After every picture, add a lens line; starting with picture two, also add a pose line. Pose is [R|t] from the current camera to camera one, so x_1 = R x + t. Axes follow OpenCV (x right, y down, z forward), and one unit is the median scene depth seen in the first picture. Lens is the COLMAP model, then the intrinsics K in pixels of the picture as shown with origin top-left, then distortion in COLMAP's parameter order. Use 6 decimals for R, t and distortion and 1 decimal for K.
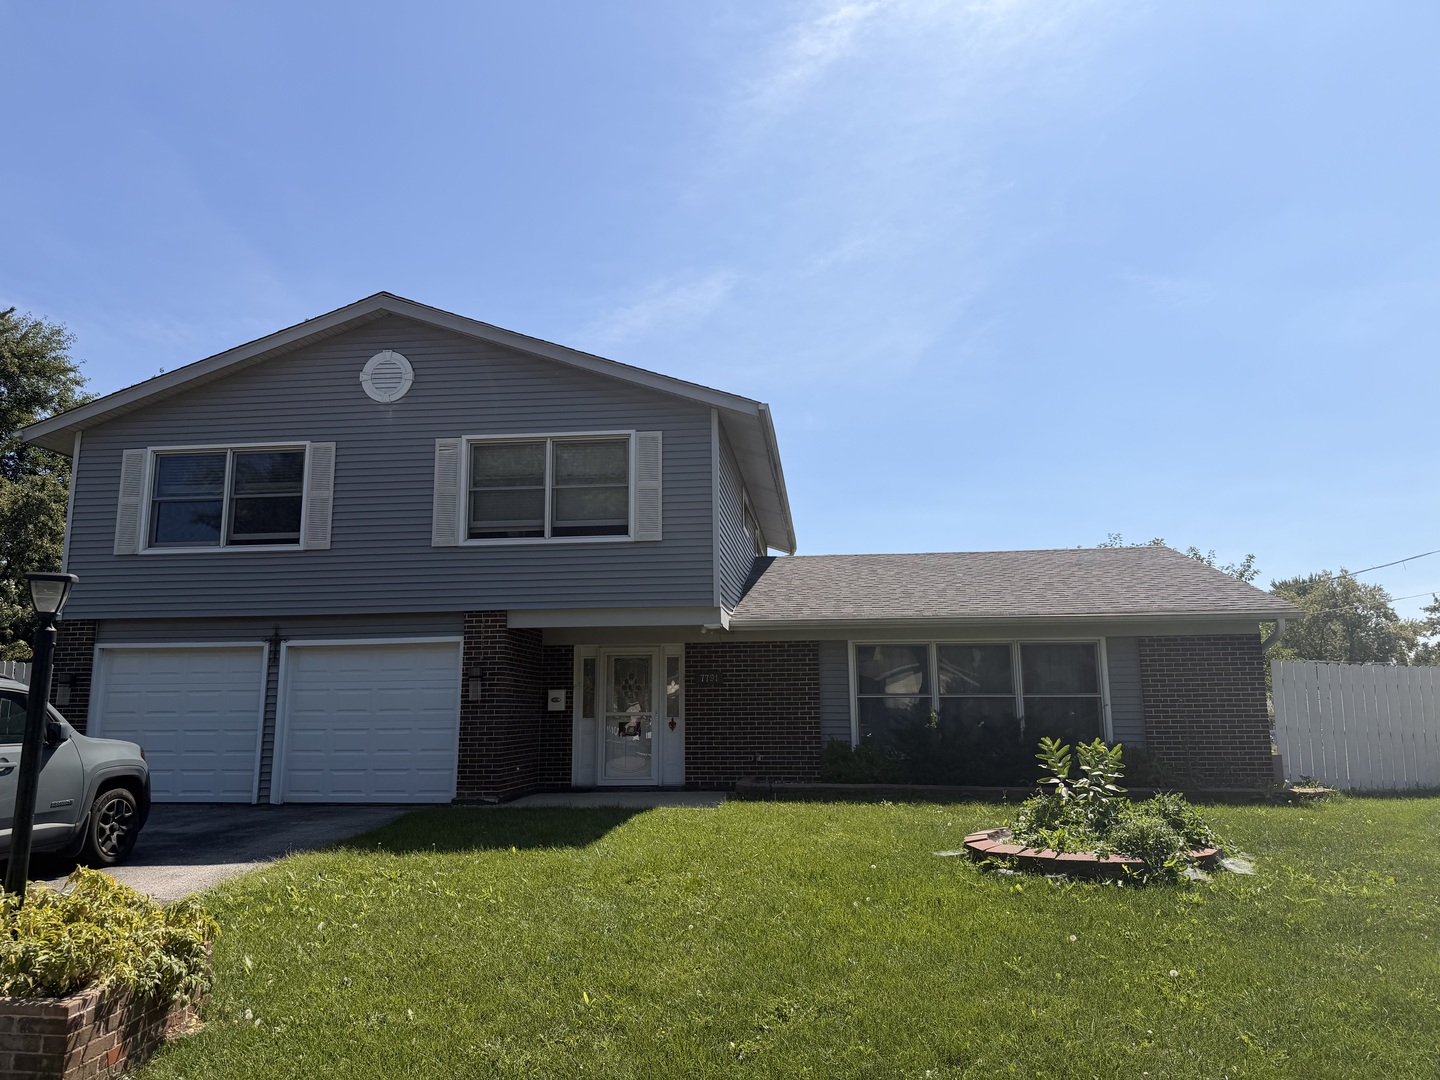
lens RADIAL K [[1005.7, 0, 670.1], [0, 1005.7, 522.9], [0, 0, 1]] dist [0.093424, -0.114965]
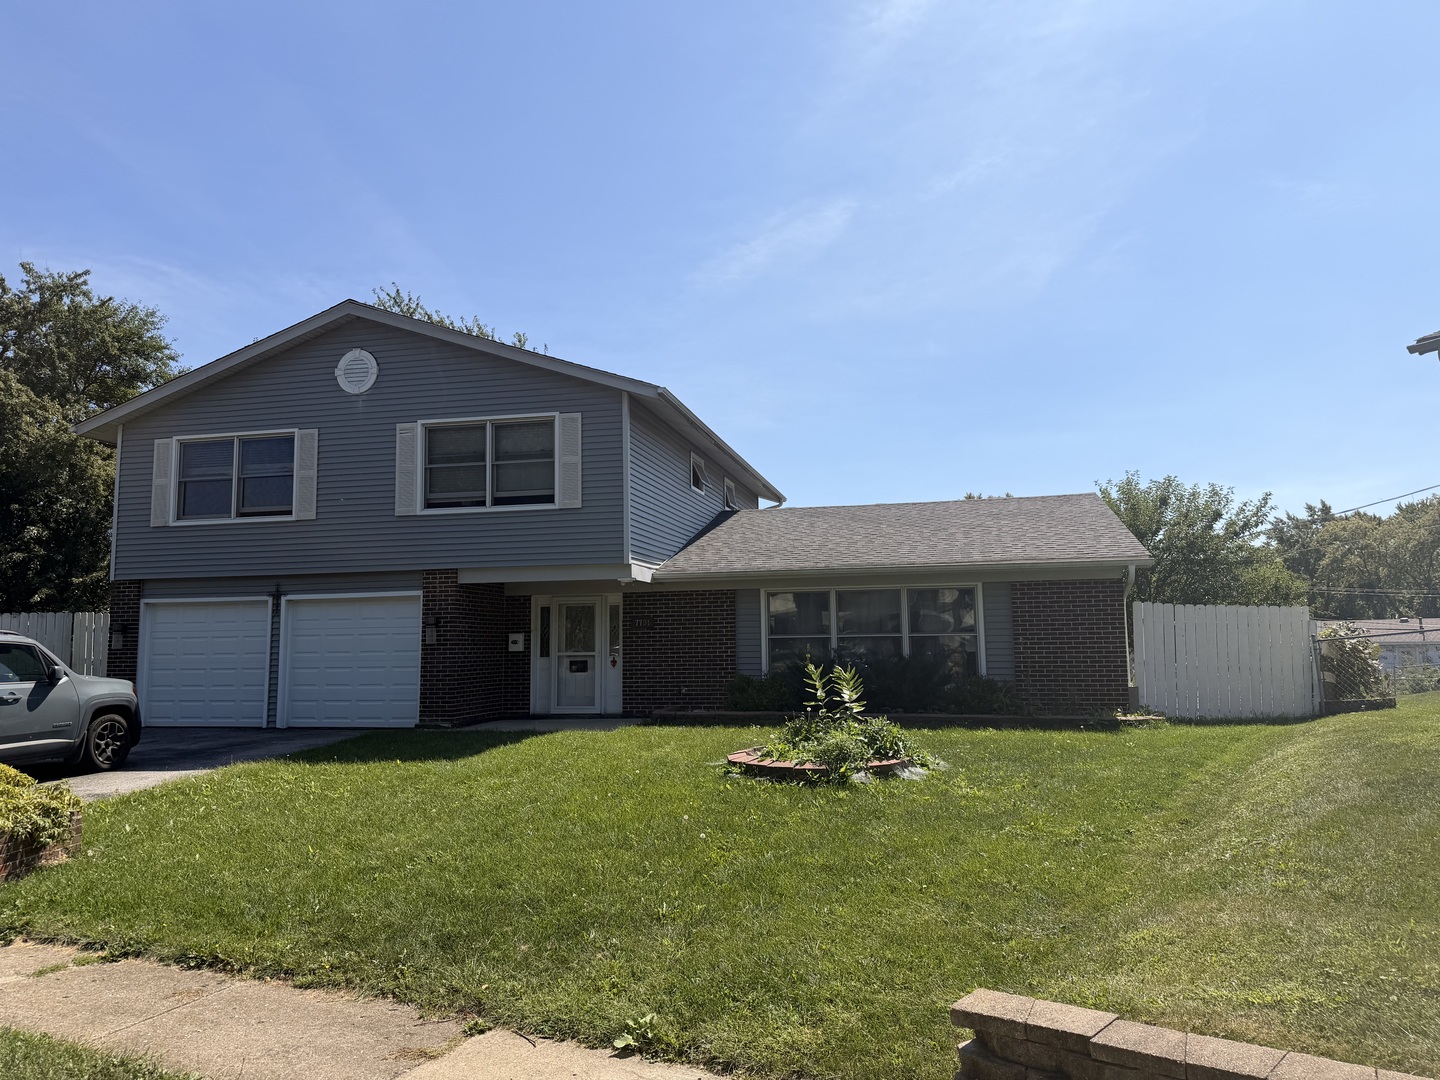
lens RADIAL K [[1005.7, 0, 670.1], [0, 1005.7, 522.9], [0, 0, 1]] dist [0.093424, -0.114965]
pose [[0.993114, -0.020370, -0.115371, 0.219268], [0.027764, 0.997637, 0.062843, -0.033689], [0.113818, -0.065613, 0.991333, -0.141389]]
